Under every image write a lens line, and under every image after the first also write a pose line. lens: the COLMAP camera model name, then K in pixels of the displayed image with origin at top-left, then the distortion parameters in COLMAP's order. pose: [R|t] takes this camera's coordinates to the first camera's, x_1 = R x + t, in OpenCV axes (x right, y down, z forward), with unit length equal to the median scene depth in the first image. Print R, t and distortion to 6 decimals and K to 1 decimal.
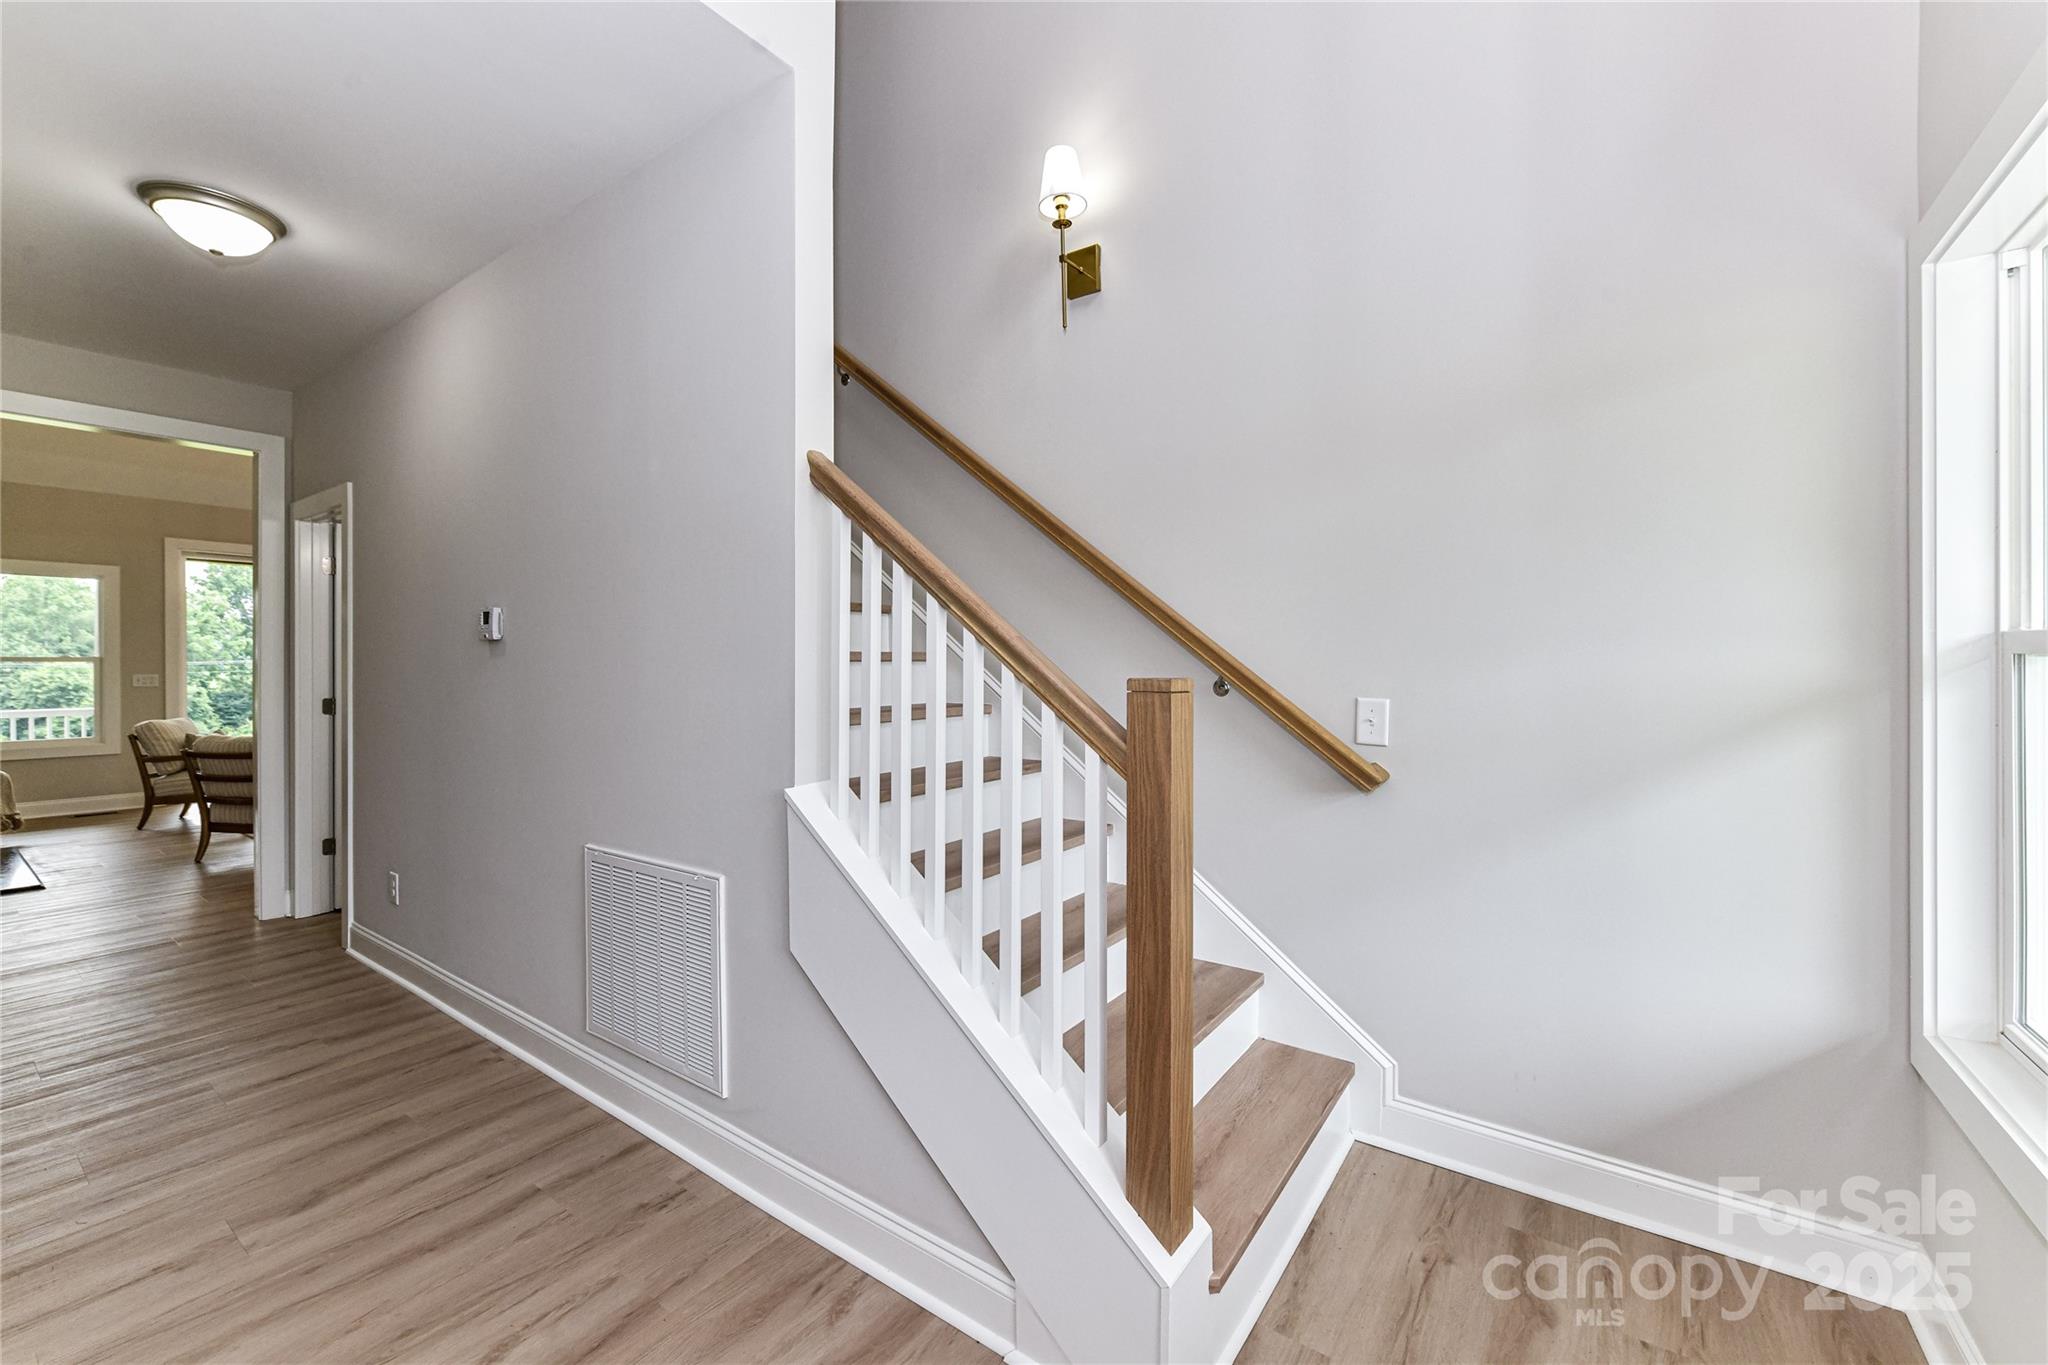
lens RADIAL K [[828.7, 0, 1060.5], [0, 828.7, 664.6], [0, 0, 1]] dist [0.003023, -0.000535]
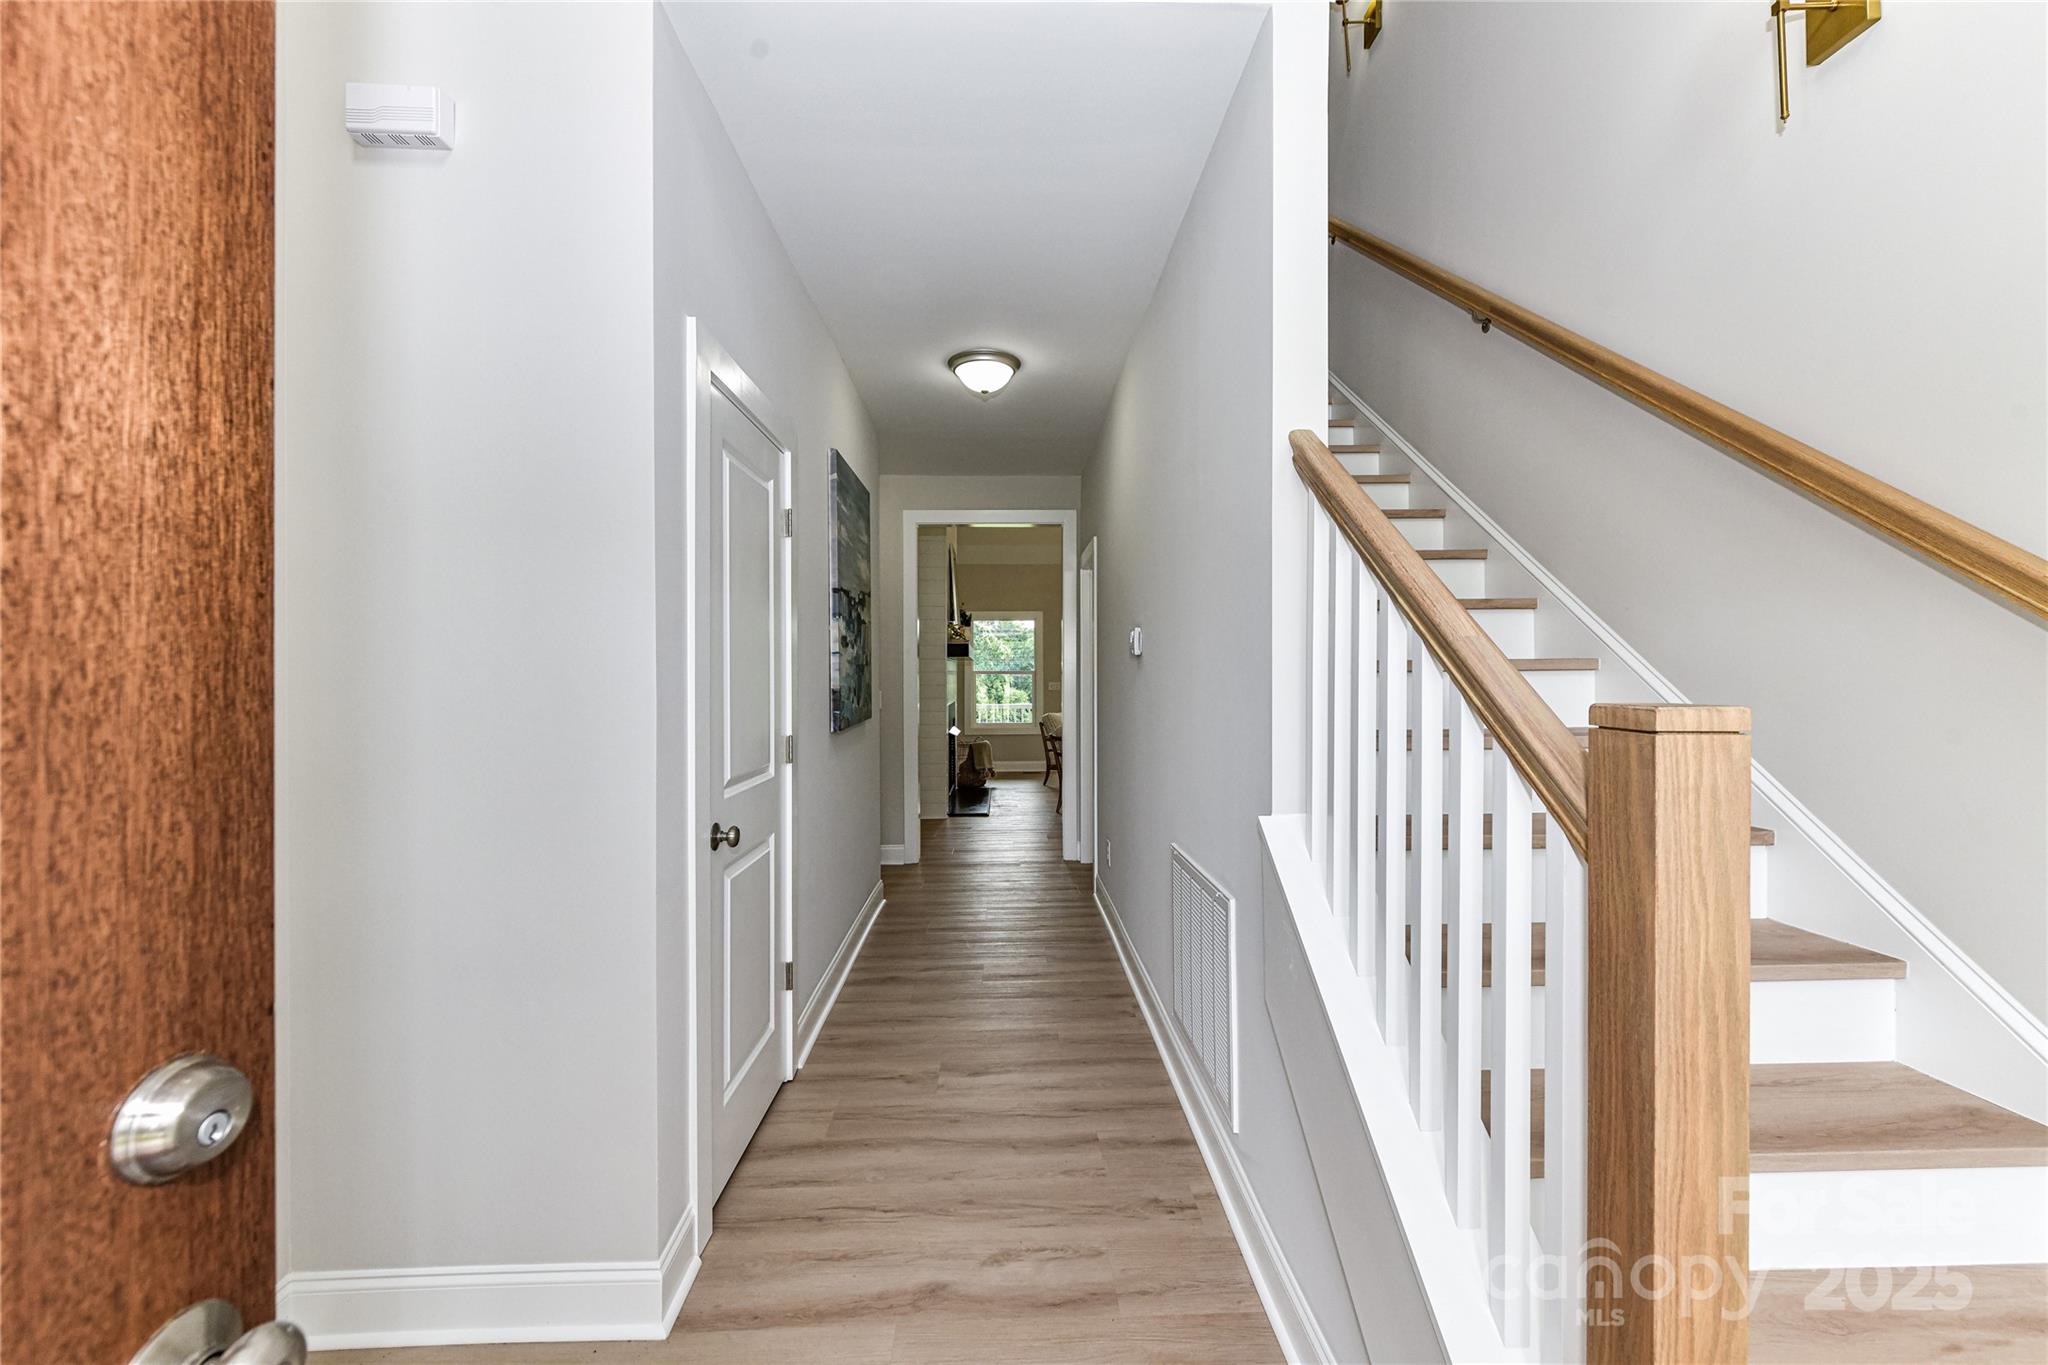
lens RADIAL K [[828.7, 0, 1026.4], [0, 828.7, 675.5], [0, 0, 1]] dist [0.003023, -0.000535]
pose [[0.585995, 0.000024, -0.810314, 0.211059], [0.000415, 1.000000, 0.000330, -0.001905], [0.810314, -0.000530, 0.585995, 0.233232]]
